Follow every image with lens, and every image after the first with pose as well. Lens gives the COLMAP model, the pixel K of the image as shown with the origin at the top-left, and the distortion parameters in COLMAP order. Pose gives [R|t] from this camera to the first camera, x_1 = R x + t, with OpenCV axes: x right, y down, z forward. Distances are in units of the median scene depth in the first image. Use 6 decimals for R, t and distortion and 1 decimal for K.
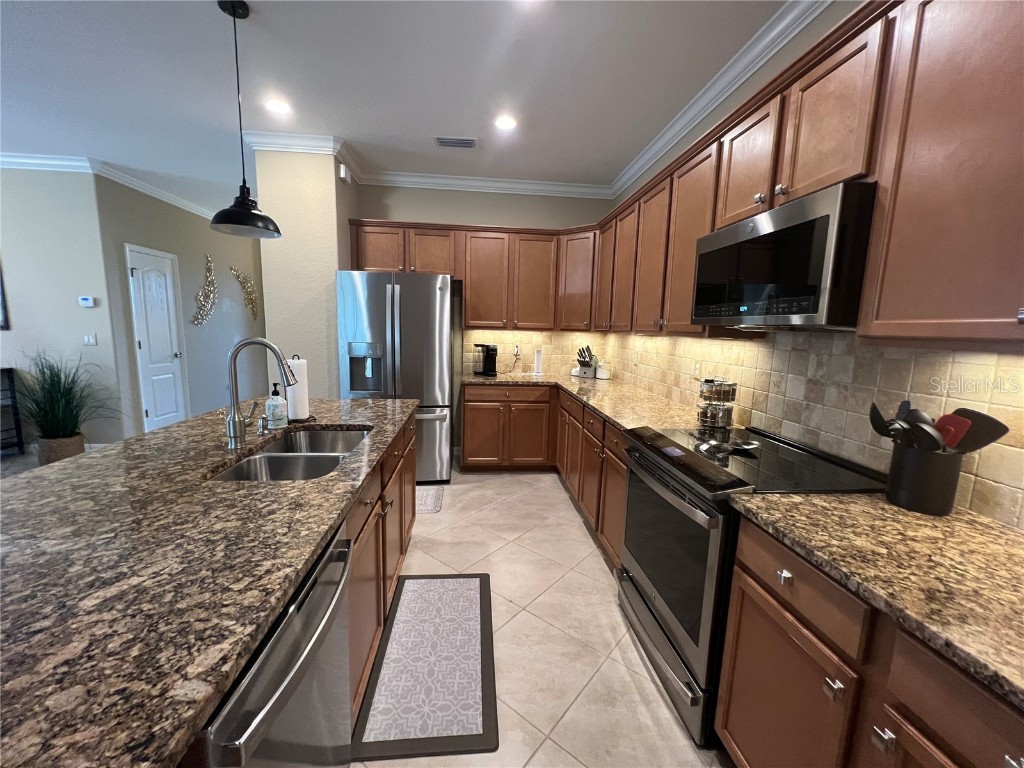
lens RADIAL K [[411.3, 0, 512.1], [0, 411.3, 385.9], [0, 0, 1]] dist [-0.003232, 0.000987]
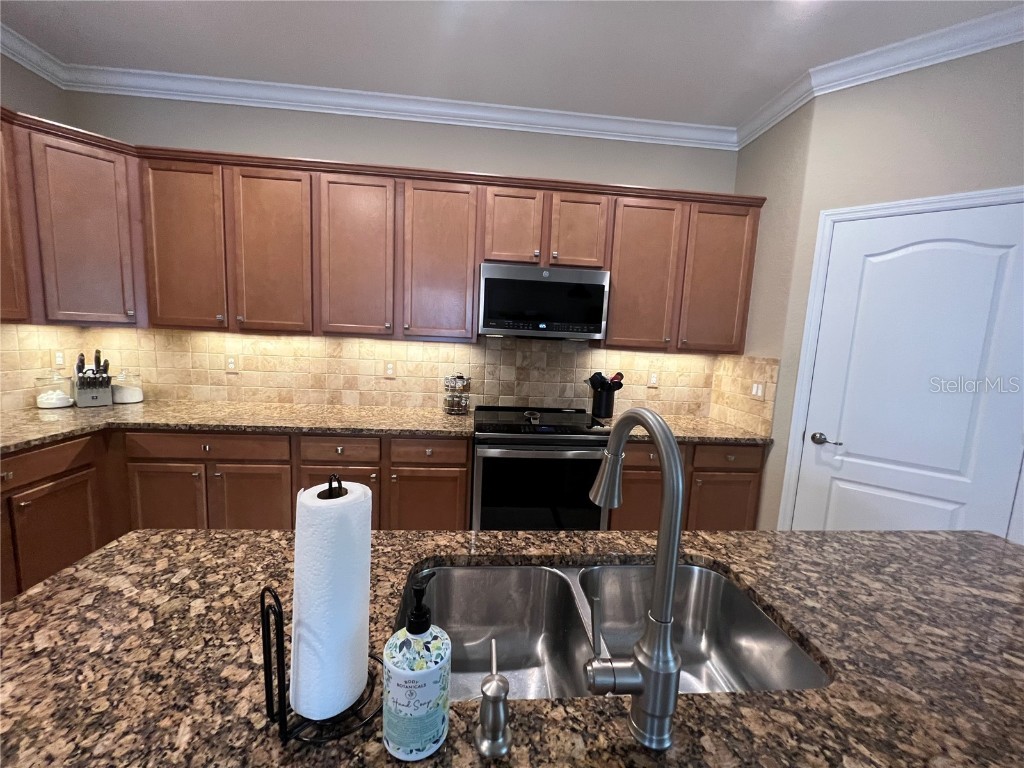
lens RADIAL K [[411.3, 0, 511.8], [0, 411.3, 385.8], [0, 0, 1]] dist [-0.003232, 0.000987]
pose [[0.009271, -0.148682, 0.988842, -1.098280], [0.095938, 0.984455, 0.147122, -0.227616], [-0.995344, 0.093504, 0.023391, 1.224274]]
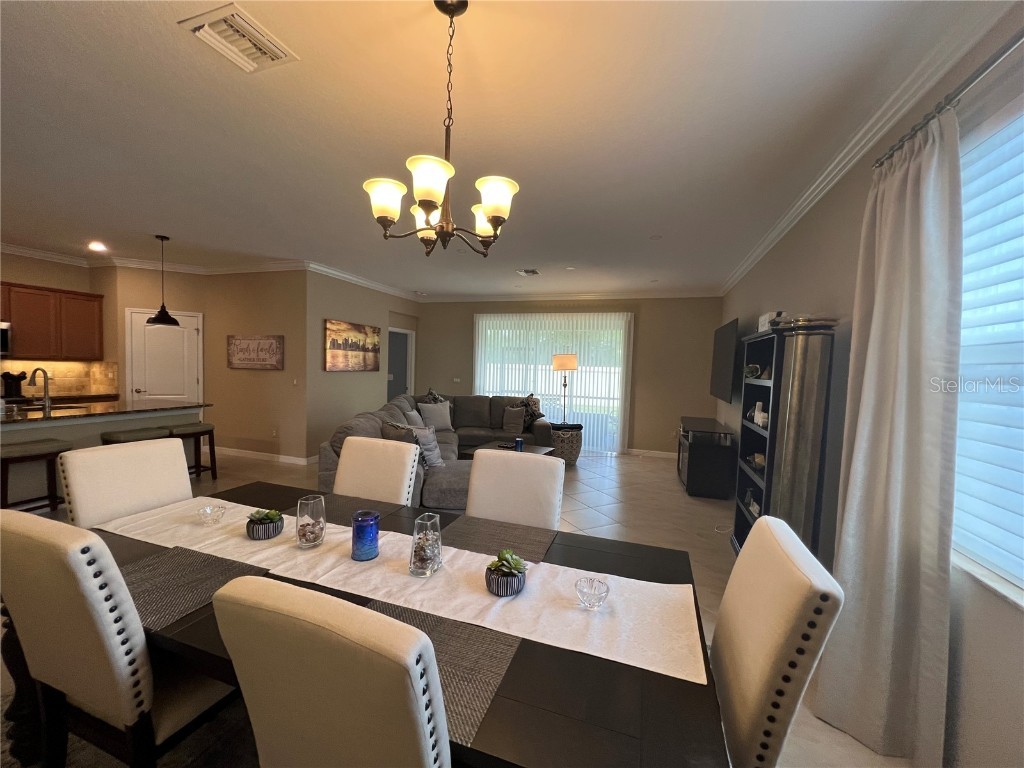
lens RADIAL K [[411.3, 0, 513.5], [0, 411.3, 386.2], [0, 0, 1]] dist [-0.003232, 0.000987]
pose [[-0.912577, -0.078774, 0.401245, -4.834142], [-0.000351, 0.981419, 0.191879, -0.552392], [-0.408905, 0.174963, -0.895648, 2.326313]]
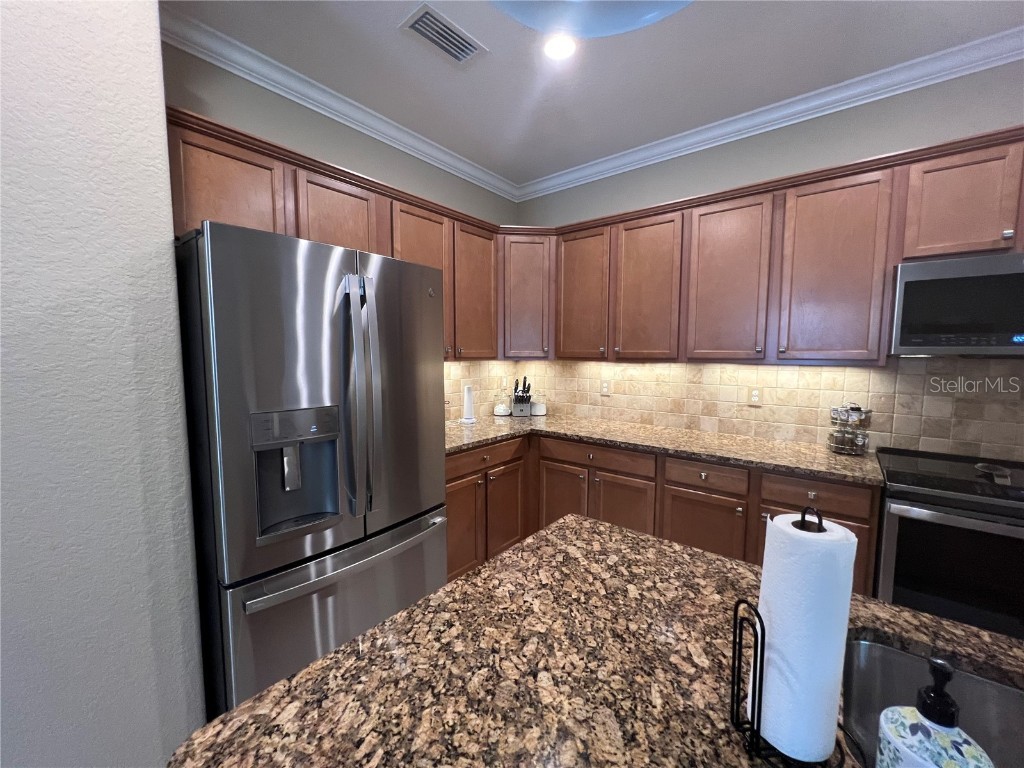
lens RADIAL K [[411.3, 0, 512.5], [0, 411.3, 386.0], [0, 0, 1]] dist [-0.003232, 0.000987]
pose [[0.695837, -0.084498, 0.713212, -1.181115], [0.117631, 0.993053, 0.002887, -0.248798], [-0.708502, 0.081887, 0.700942, 1.325948]]
